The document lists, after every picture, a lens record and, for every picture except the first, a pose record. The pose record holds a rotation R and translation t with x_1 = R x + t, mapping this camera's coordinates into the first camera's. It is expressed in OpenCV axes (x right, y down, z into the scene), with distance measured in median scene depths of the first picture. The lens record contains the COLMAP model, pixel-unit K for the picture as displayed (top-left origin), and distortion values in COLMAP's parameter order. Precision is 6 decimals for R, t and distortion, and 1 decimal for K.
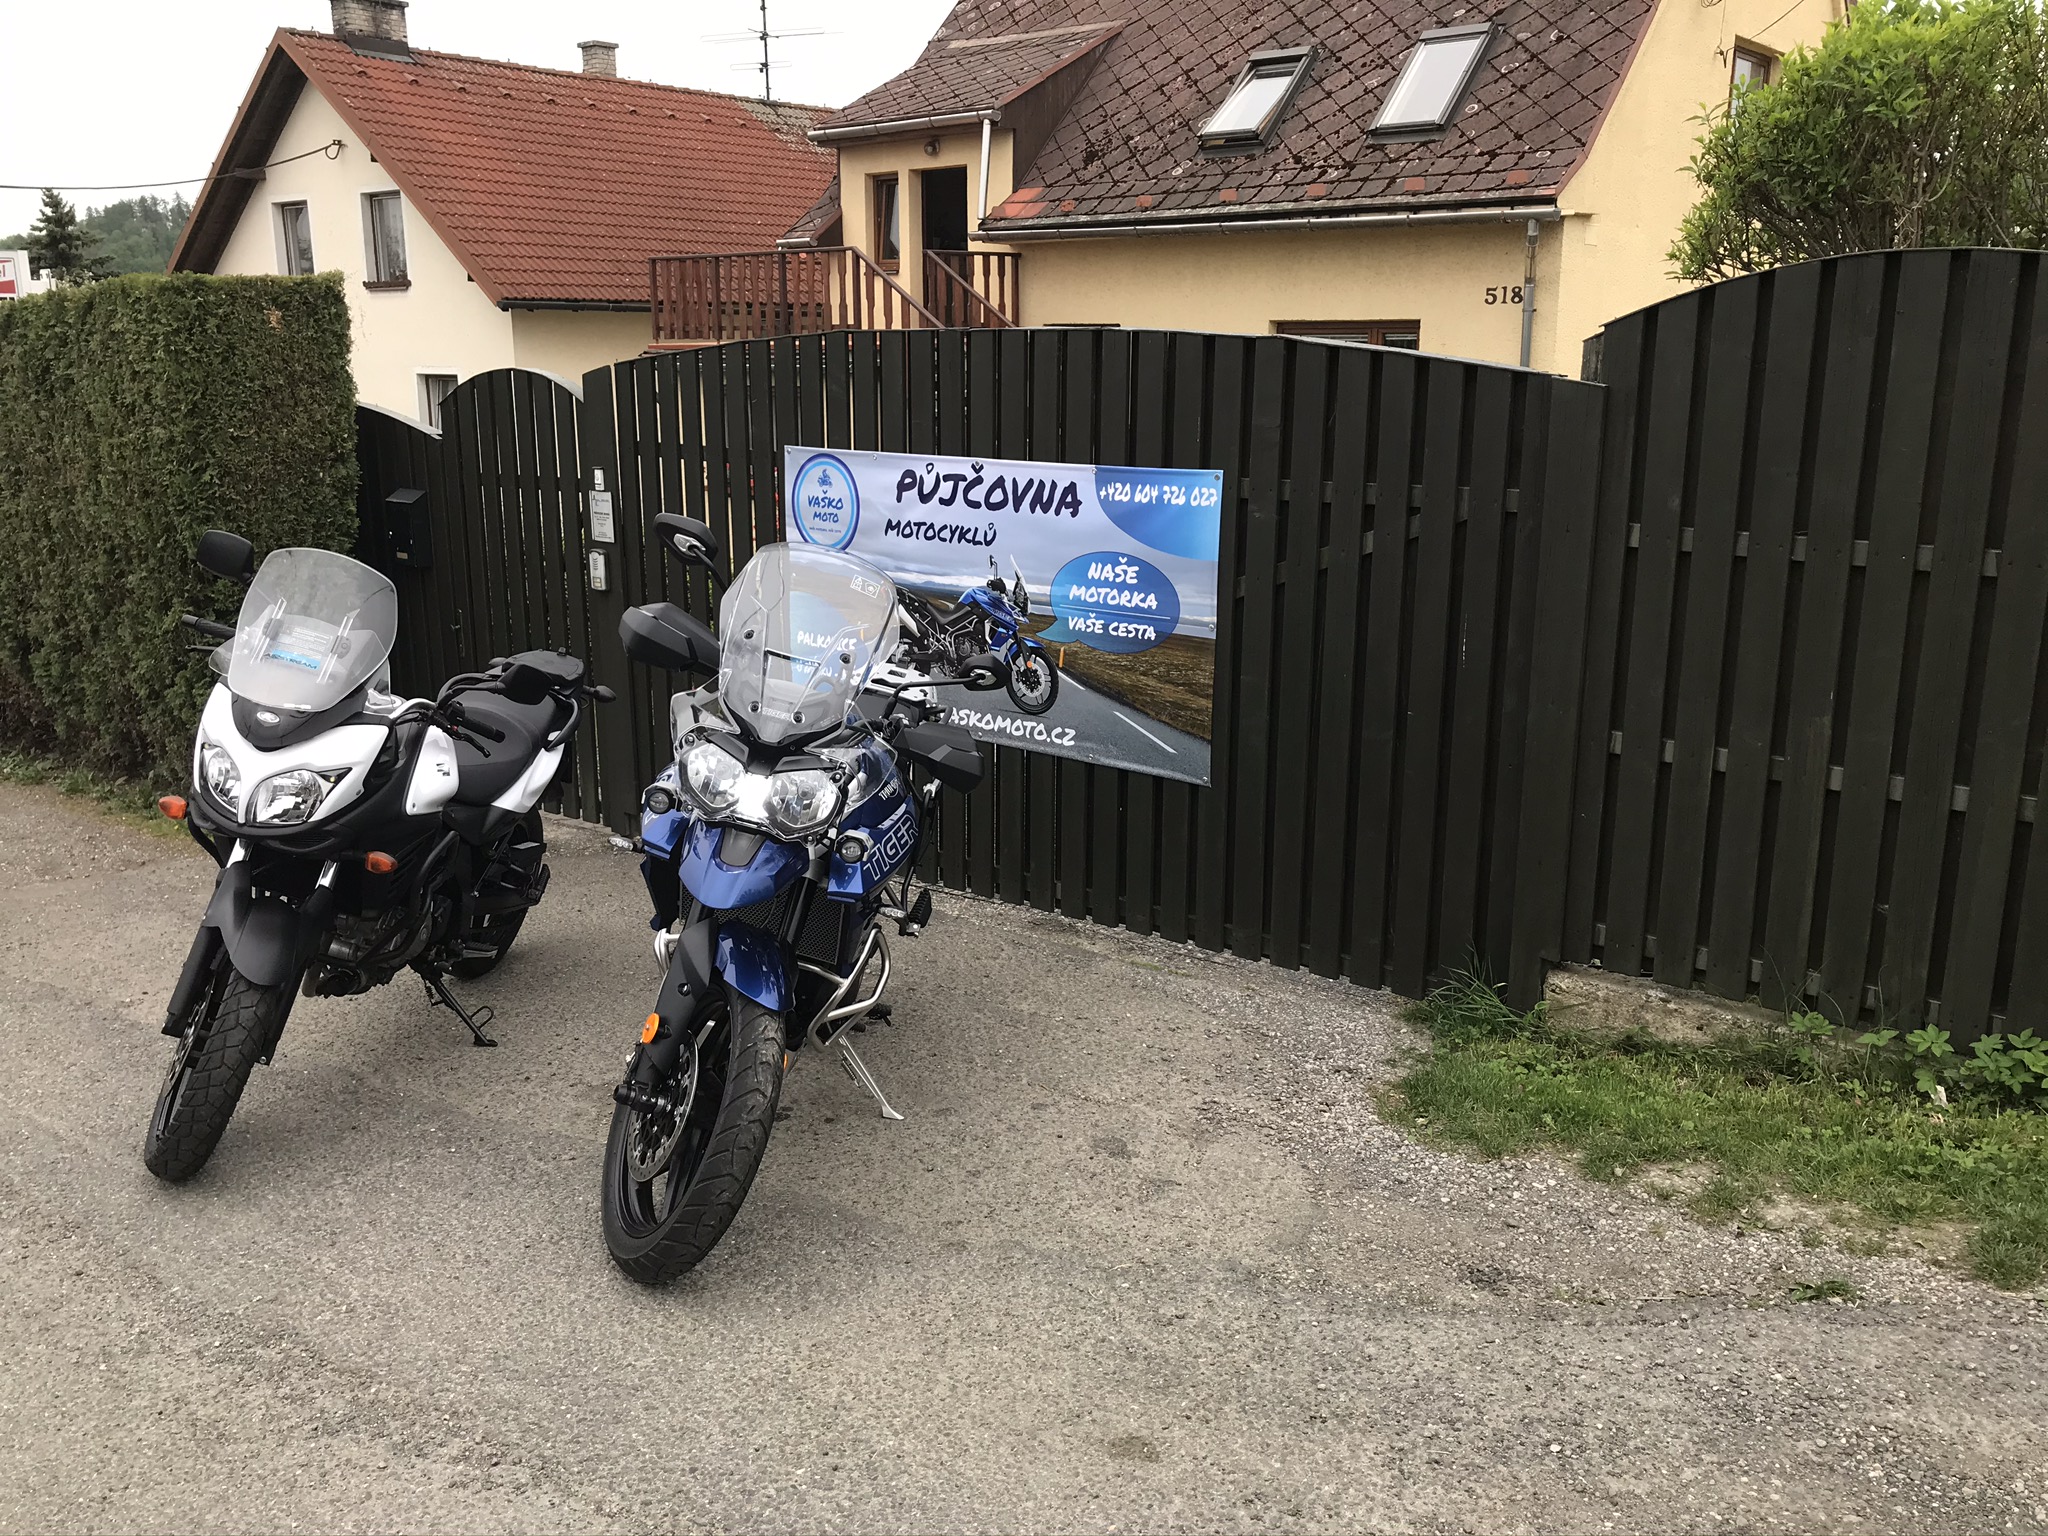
lens RADIAL K [[1701.1, 0, 1024.0], [0, 1701.1, 768.0], [0, 0, 1]] dist [0.030171, -0.010594]
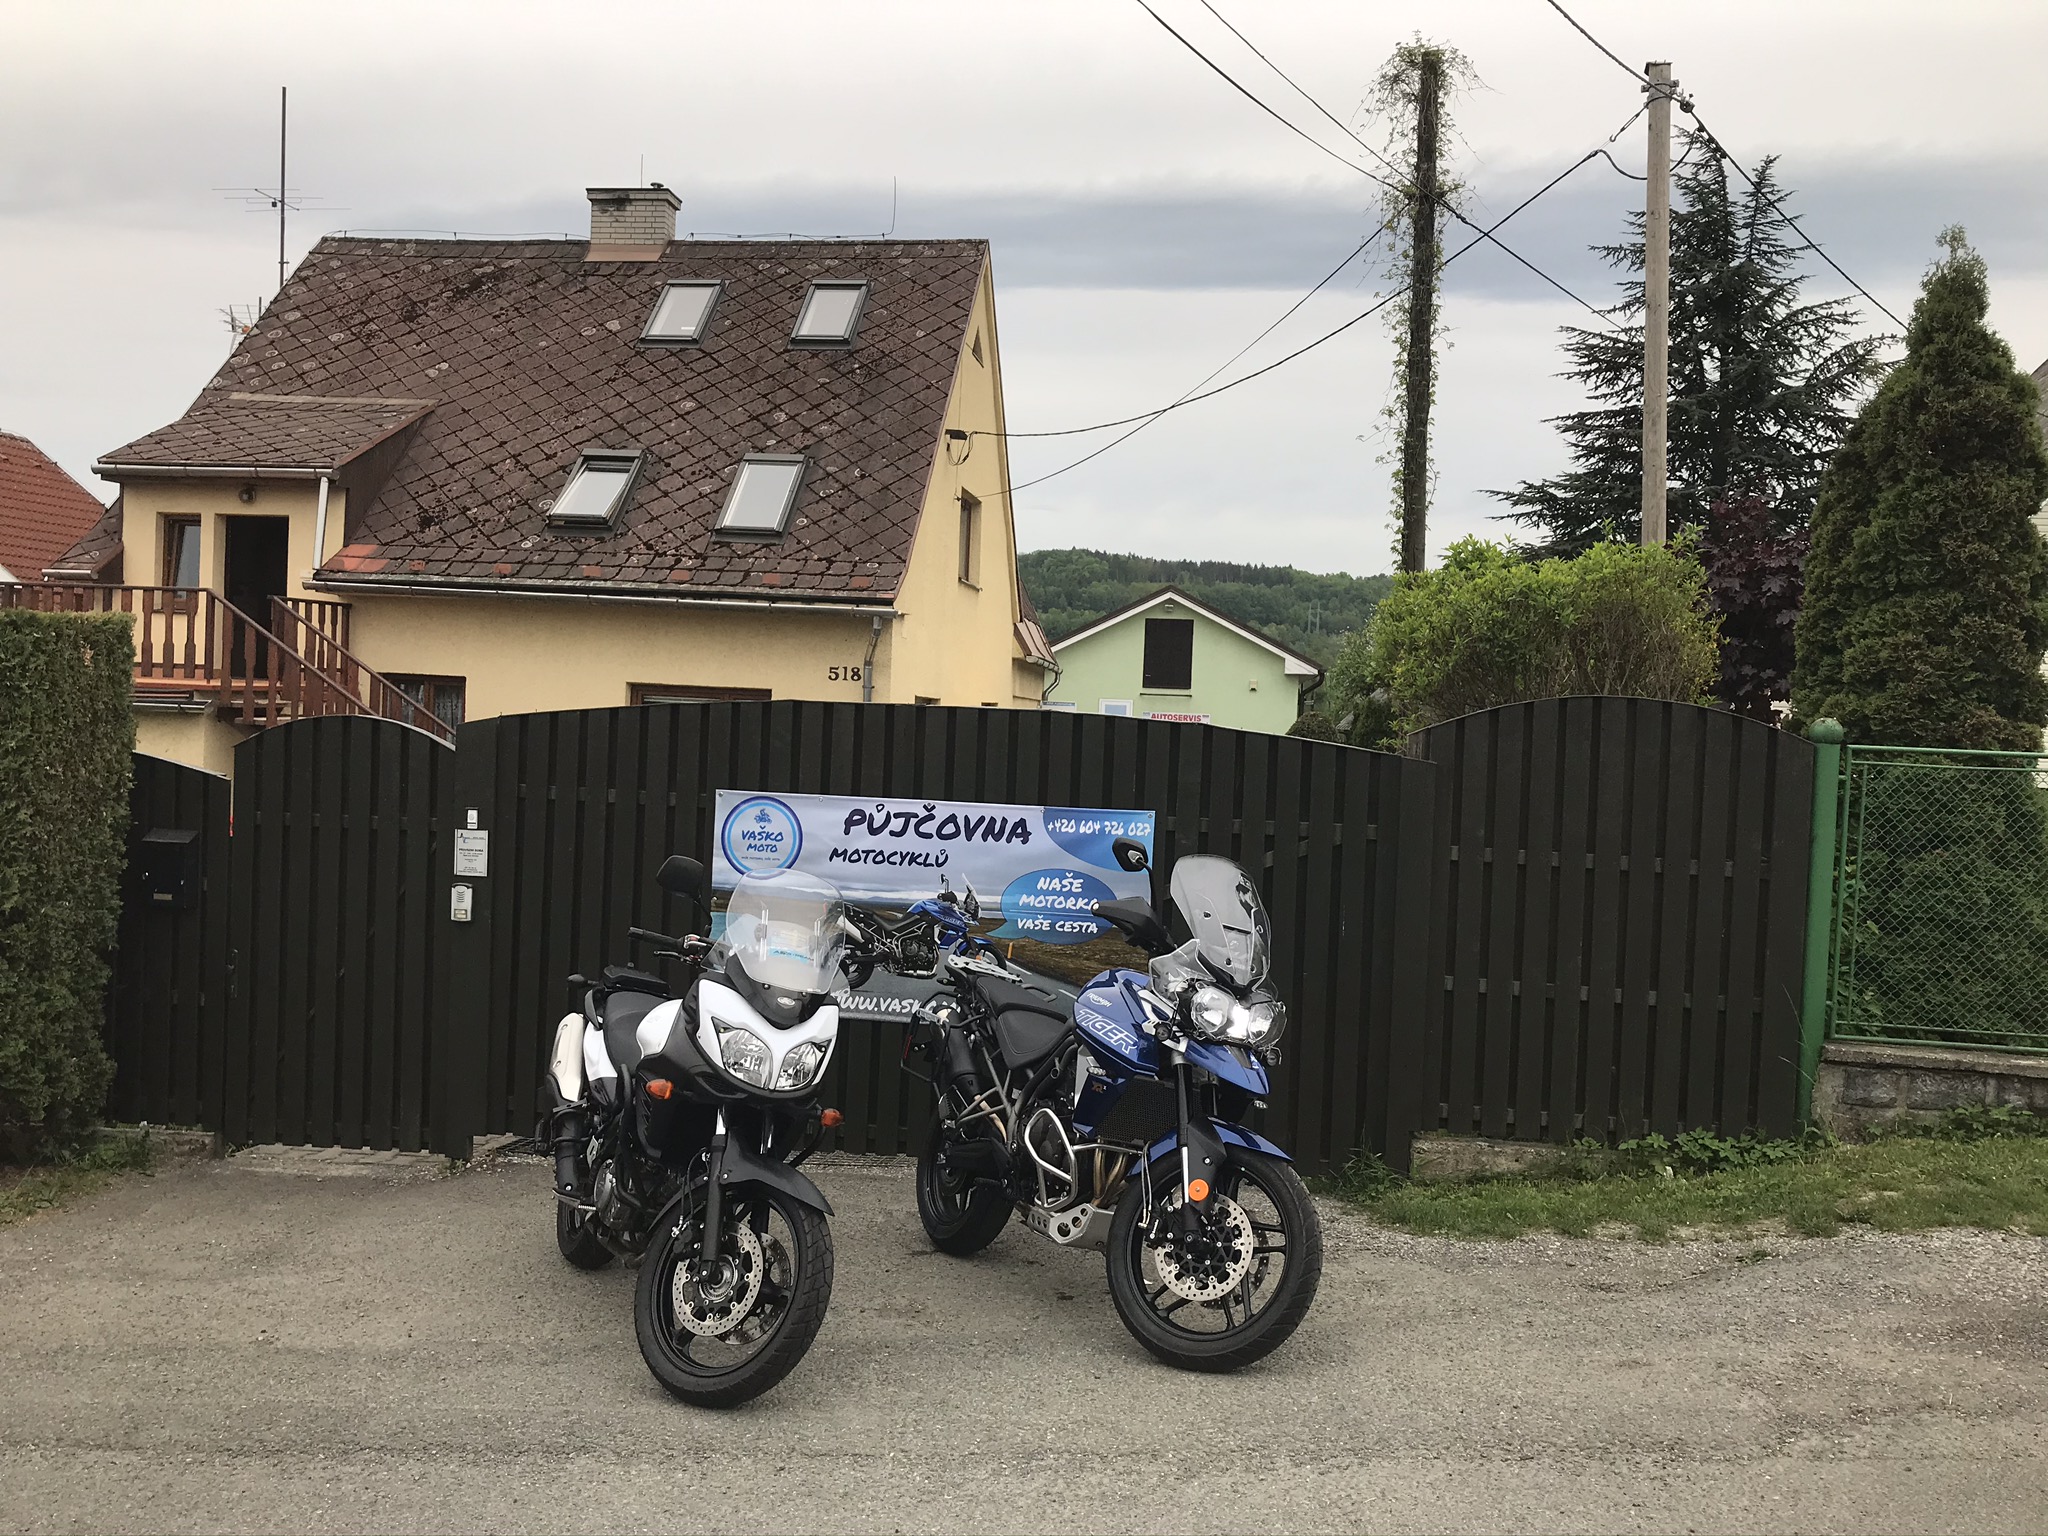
lens RADIAL K [[1721.5, 0, 1025.2], [0, 1721.5, 738.3], [0, 0, 1]] dist [0.135102, -0.284407]
pose [[0.845218, 0.030001, 0.533578, -0.541520], [0.087901, 0.977021, -0.194174, 0.027358], [-0.527143, 0.211022, 0.823159, -0.107437]]
